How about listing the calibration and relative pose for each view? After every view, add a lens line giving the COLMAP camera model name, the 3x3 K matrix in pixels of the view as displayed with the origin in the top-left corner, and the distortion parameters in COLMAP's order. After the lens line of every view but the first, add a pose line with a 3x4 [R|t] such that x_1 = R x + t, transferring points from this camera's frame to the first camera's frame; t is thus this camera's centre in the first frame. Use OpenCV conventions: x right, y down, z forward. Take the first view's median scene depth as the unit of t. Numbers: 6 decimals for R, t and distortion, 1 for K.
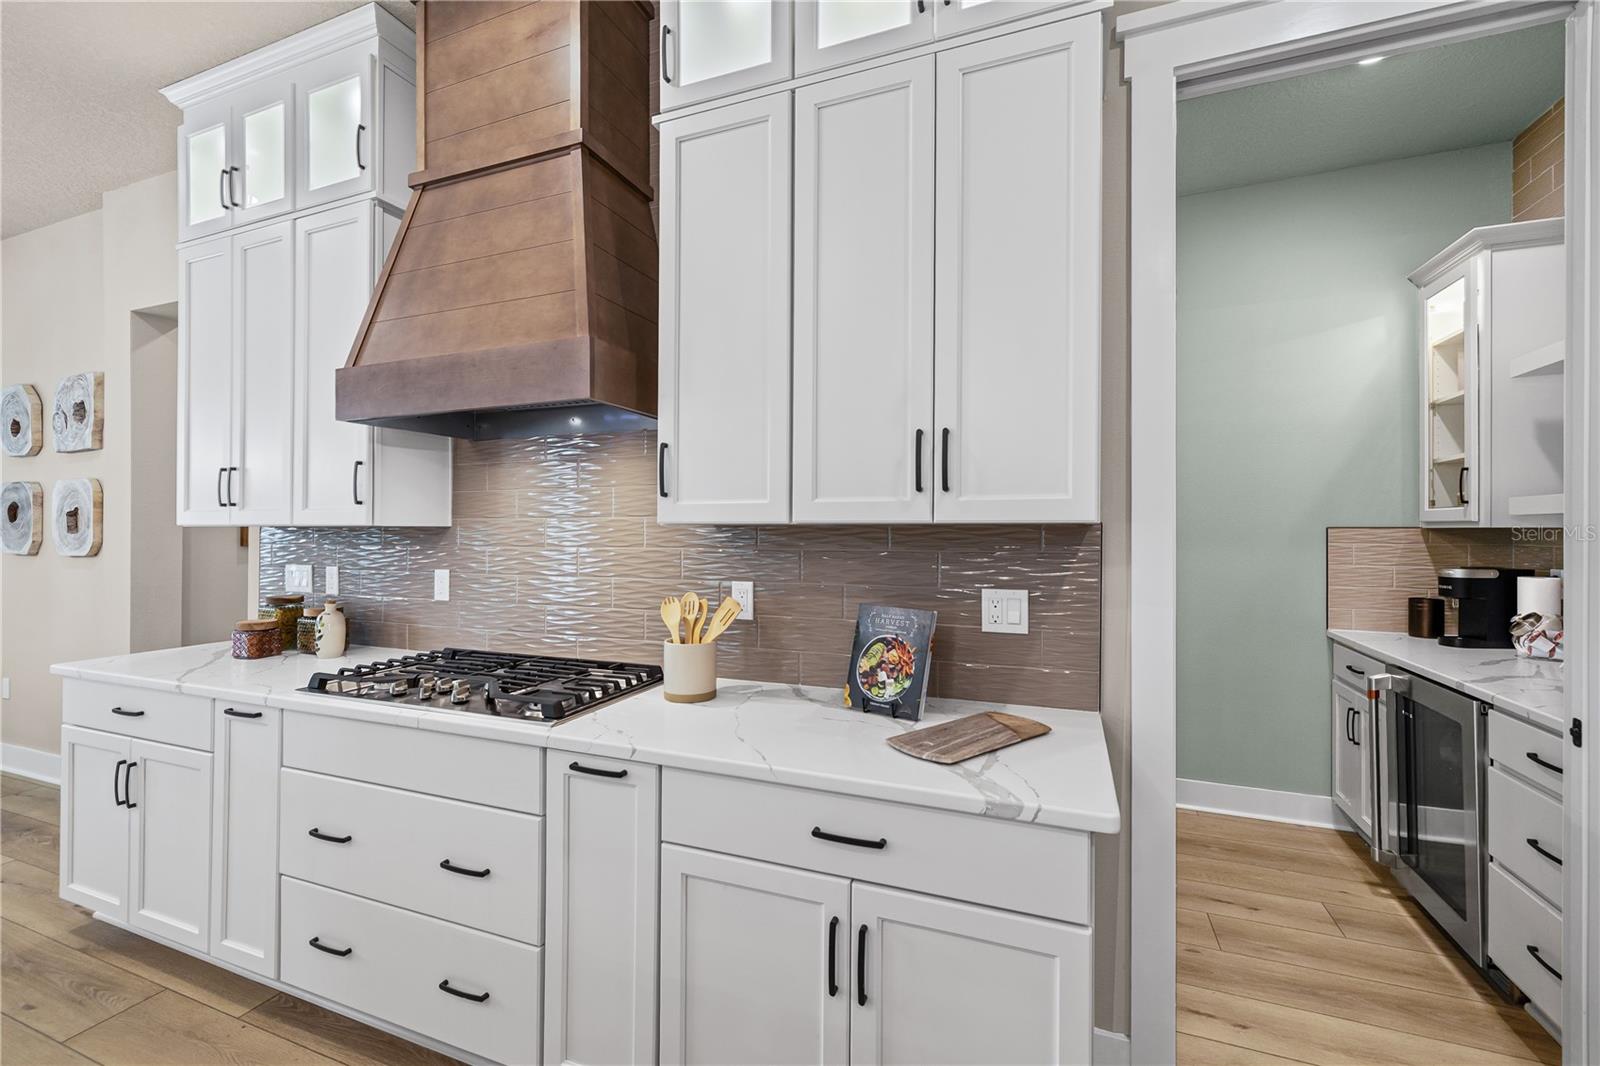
lens RADIAL K [[696.4, 0, 780.4], [0, 696.4, 523.1], [0, 0, 1]] dist [0.007893, 0.000265]
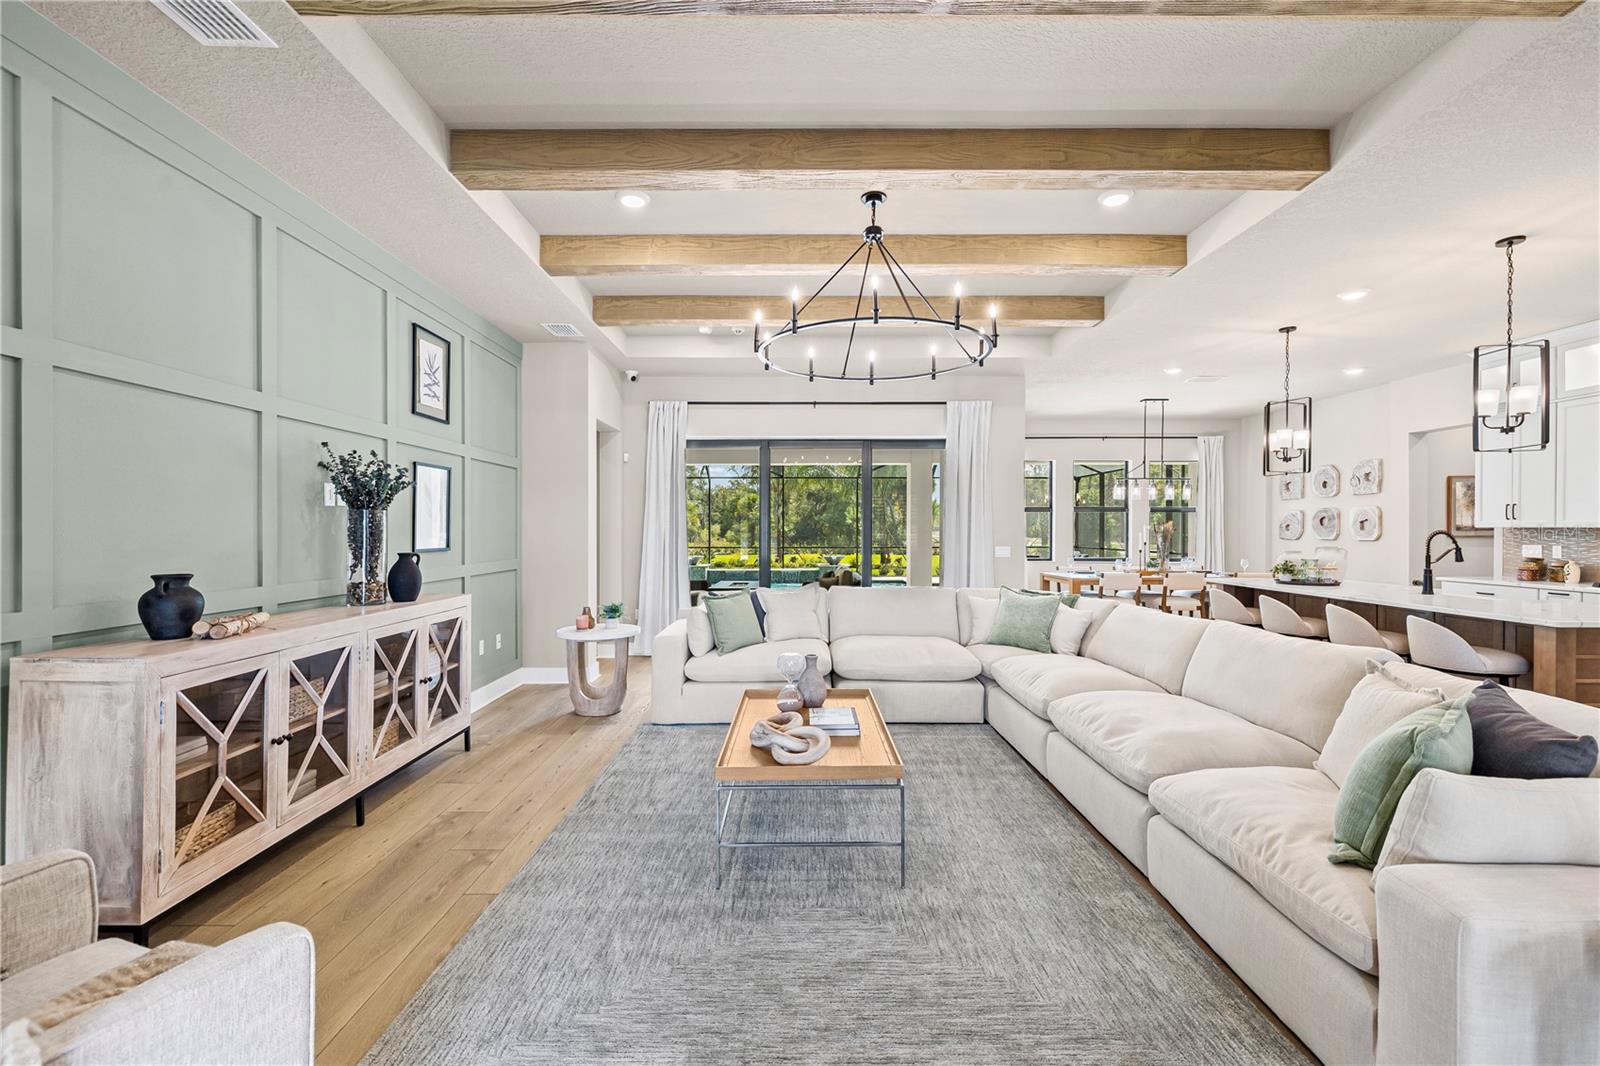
lens RADIAL K [[667.4, 0, 793.2], [0, 667.4, 530.8], [0, 0, 1]] dist [-0.001555, -0.000780]
pose [[0.380605, 0.002411, -0.924735, 0.539118], [0.011368, 0.999909, 0.007286, -0.038992], [0.924668, -0.013285, 0.380543, -2.862119]]
